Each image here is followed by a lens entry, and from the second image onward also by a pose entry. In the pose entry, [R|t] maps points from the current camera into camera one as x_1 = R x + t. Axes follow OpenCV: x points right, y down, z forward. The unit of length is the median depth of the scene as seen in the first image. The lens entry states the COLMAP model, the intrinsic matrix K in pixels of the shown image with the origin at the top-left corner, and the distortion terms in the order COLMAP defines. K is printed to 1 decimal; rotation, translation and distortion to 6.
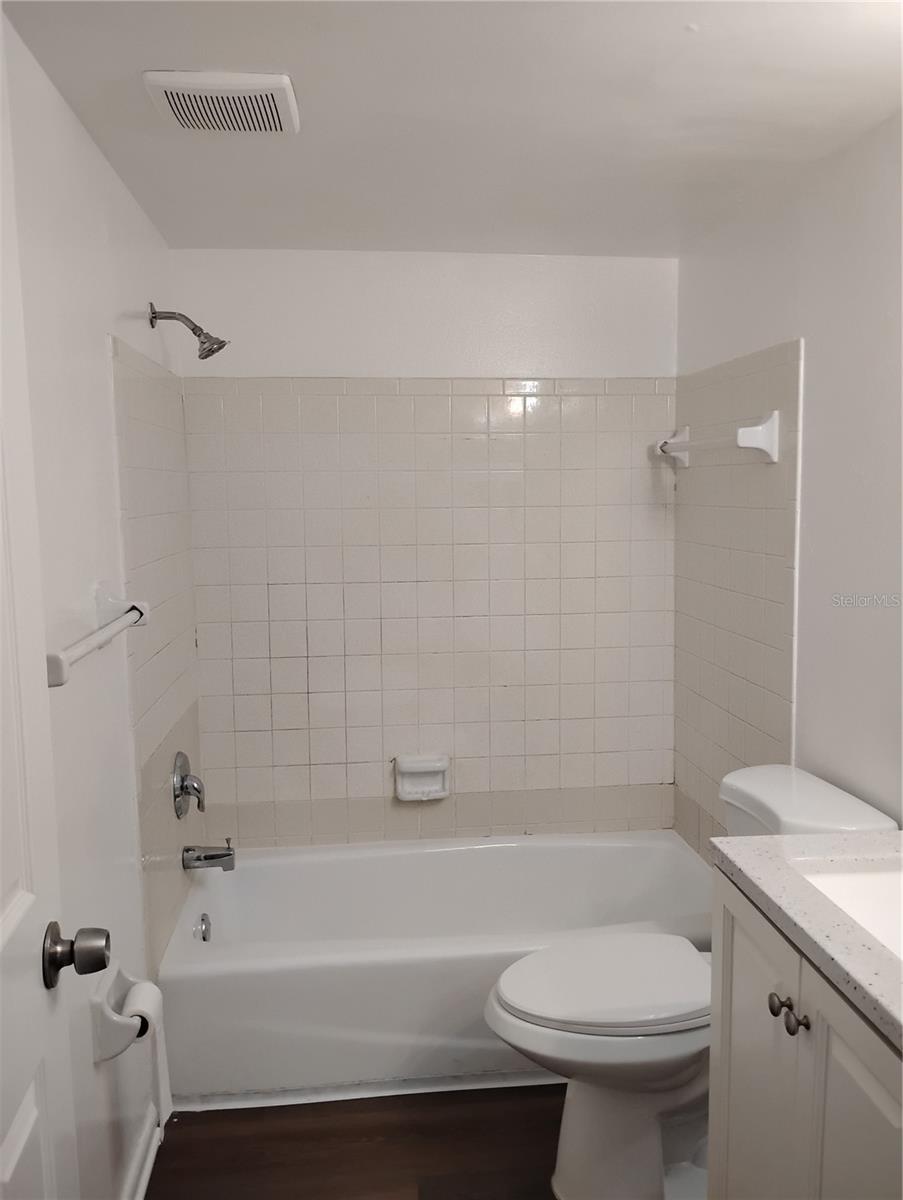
lens RADIAL K [[991.9, 0, 460.2], [0, 991.9, 600.6], [0, 0, 1]] dist [0.055199, -0.080722]
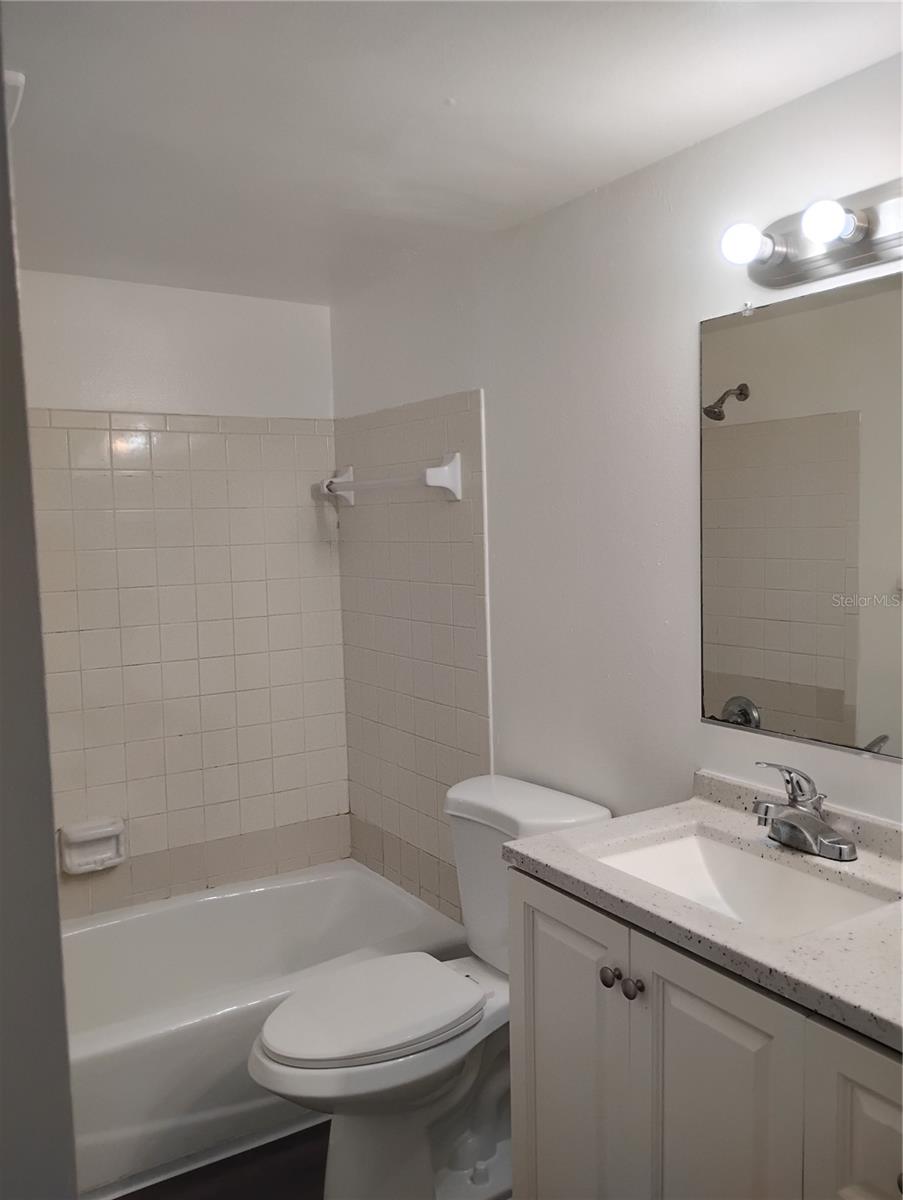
lens RADIAL K [[991.9, 0, 460.2], [0, 991.9, 600.6], [0, 0, 1]] dist [0.055199, -0.080722]
pose [[0.897058, -0.047051, 0.439401, -0.132006], [0.065757, 0.997458, -0.027437, 0.001466], [-0.436993, 0.053506, 0.897872, 0.020386]]
